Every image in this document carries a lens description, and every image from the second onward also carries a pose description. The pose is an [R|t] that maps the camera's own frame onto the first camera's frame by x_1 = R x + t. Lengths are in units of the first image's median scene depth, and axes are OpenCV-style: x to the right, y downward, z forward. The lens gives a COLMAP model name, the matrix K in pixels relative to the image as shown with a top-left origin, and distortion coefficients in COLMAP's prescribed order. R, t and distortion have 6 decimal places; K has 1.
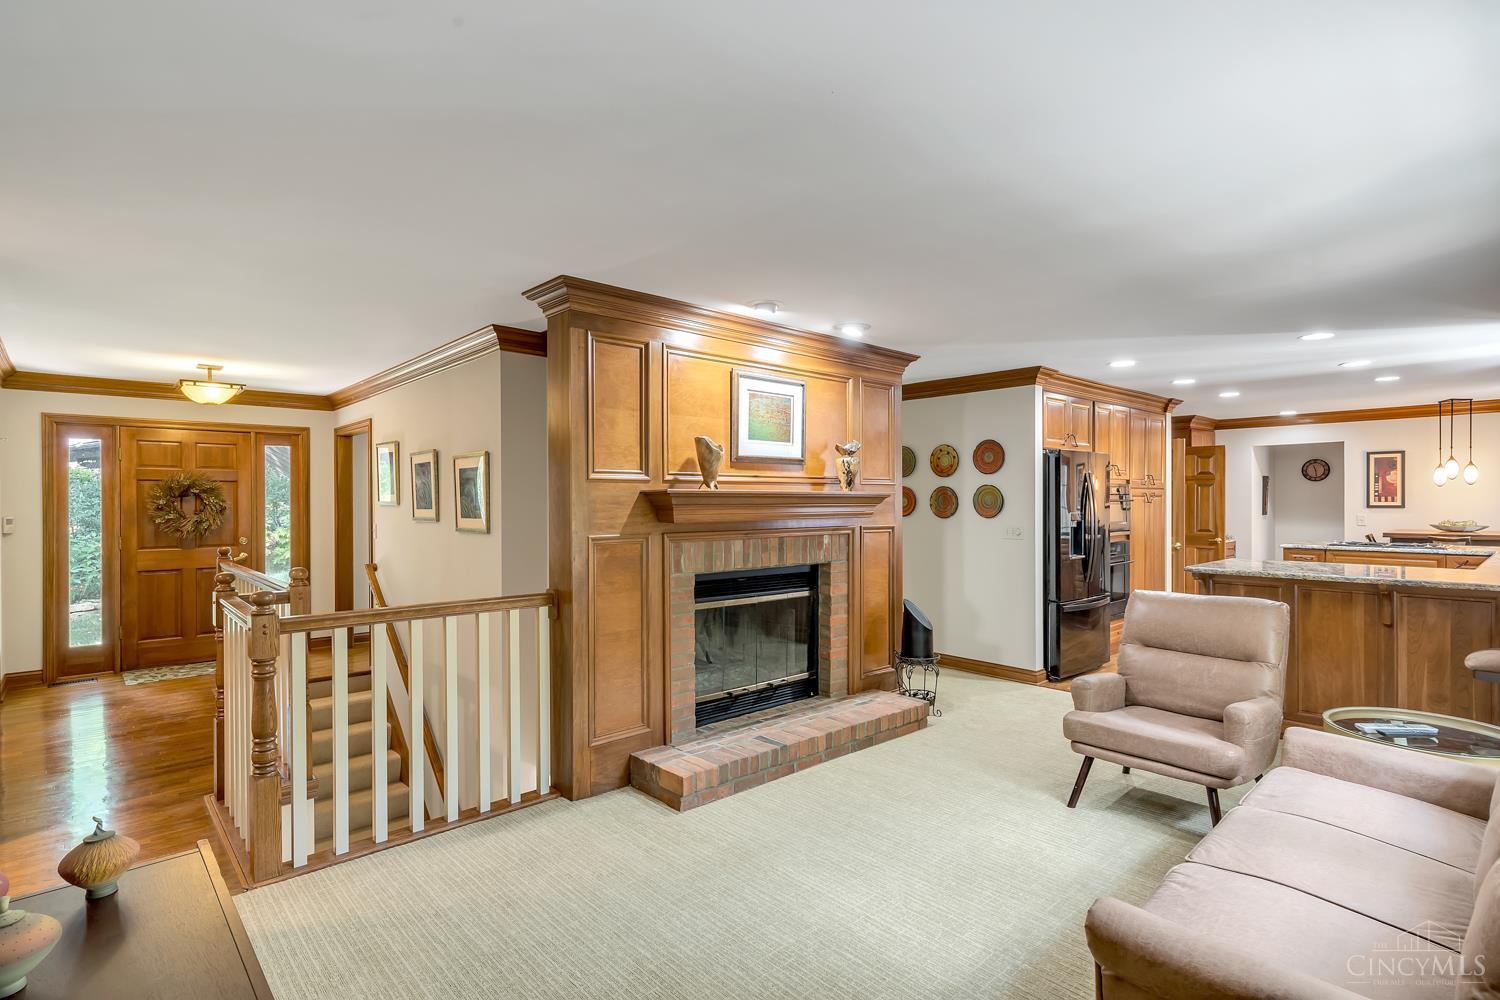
lens RADIAL K [[745.8, 0, 748.7], [0, 745.8, 504.3], [0, 0, 1]] dist [-0.000606, -0.000125]
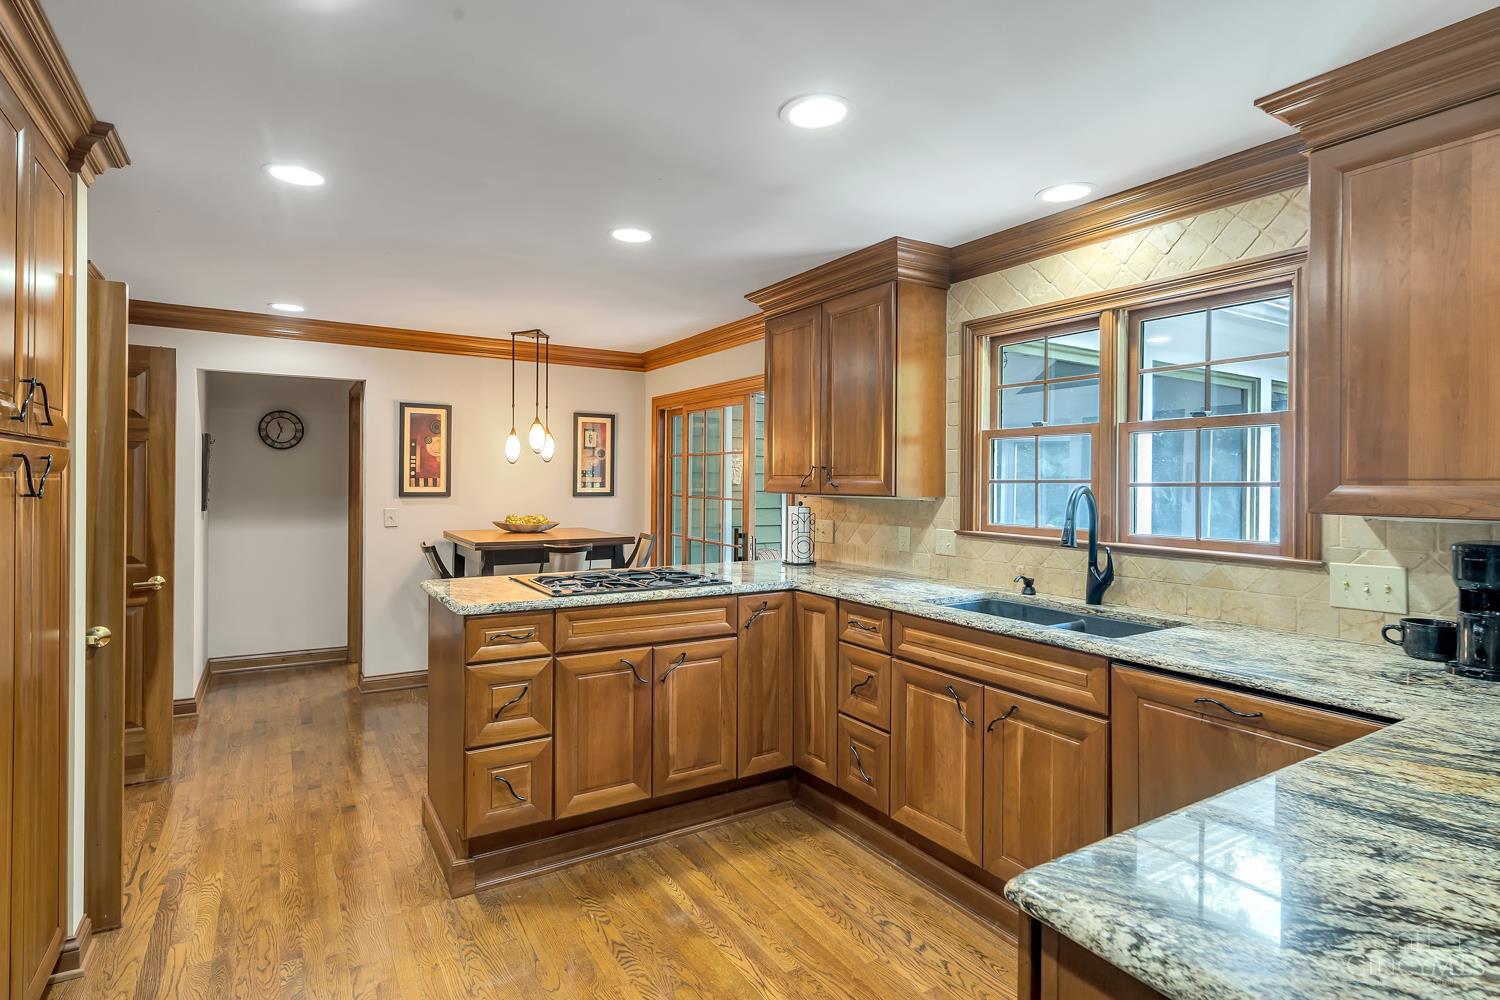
lens RADIAL K [[745.8, 0, 747.2], [0, 745.8, 490.2], [0, 0, 1]] dist [-0.000606, -0.000125]
pose [[0.177020, -0.004187, 0.984198, 0.299639], [-0.004994, 0.999974, 0.005152, -0.004918], [-0.984195, -0.005827, 0.176994, 0.632211]]
